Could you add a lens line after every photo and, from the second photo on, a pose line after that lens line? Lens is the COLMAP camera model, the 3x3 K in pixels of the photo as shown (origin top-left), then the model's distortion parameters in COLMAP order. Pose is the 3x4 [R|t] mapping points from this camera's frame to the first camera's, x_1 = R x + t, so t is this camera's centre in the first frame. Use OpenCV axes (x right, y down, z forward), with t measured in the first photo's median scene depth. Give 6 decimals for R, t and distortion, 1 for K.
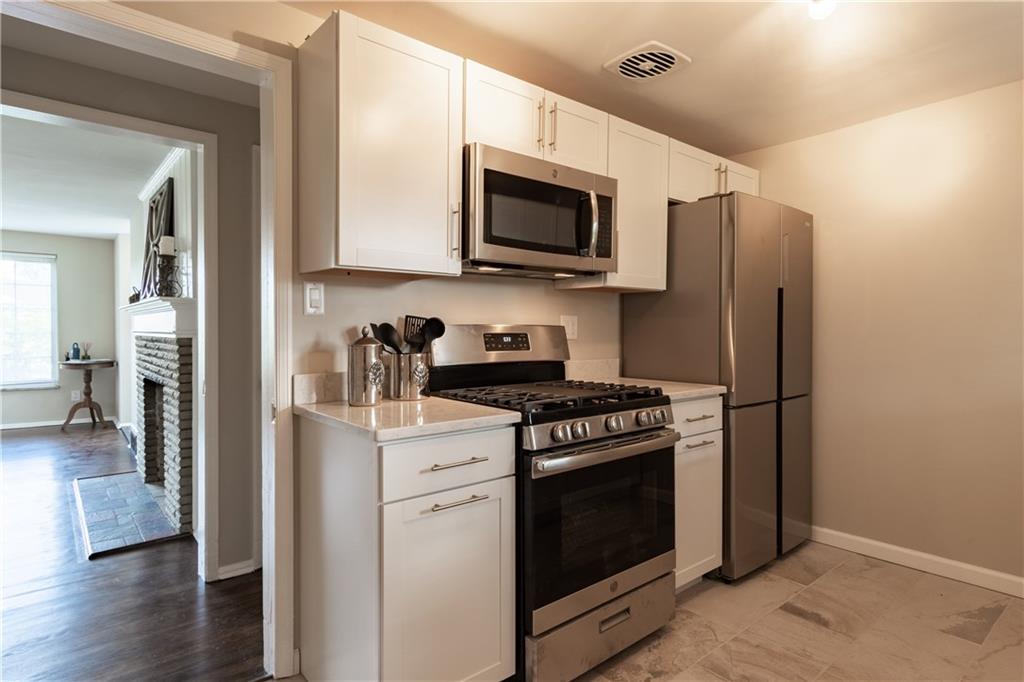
lens RADIAL K [[560.5, 0, 513.5], [0, 560.5, 330.6], [0, 0, 1]] dist [0.002353, 0.001882]
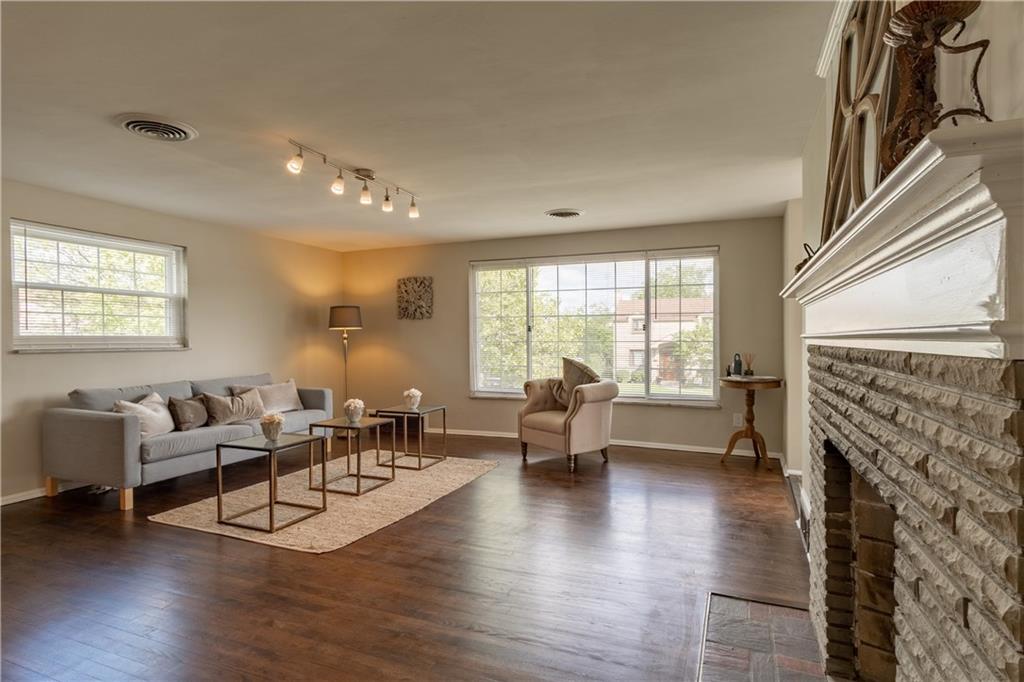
lens RADIAL K [[548.5, 0, 509.9], [0, 548.5, 346.4], [0, 0, 1]] dist [-0.002177, 0.000730]
pose [[0.459875, 0.009656, -0.887931, -0.248752], [0.000083, 0.999940, 0.010917, 0.003247], [0.887983, -0.005094, 0.459847, 0.370174]]
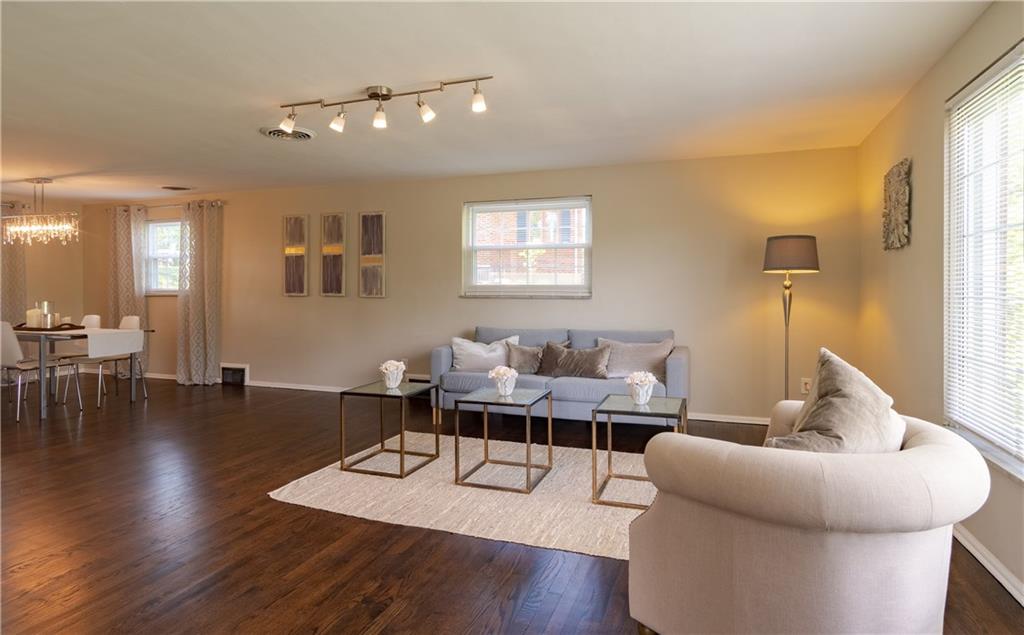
lens RADIAL K [[559.7, 0, 510.2], [0, 559.7, 304.8], [0, 0, 1]] dist [-0.001125, -0.000132]
pose [[-0.872603, 0.021337, -0.487964, -0.667592], [0.002151, 0.999204, 0.039845, -0.006176], [0.488426, 0.033719, -0.871954, 0.962269]]
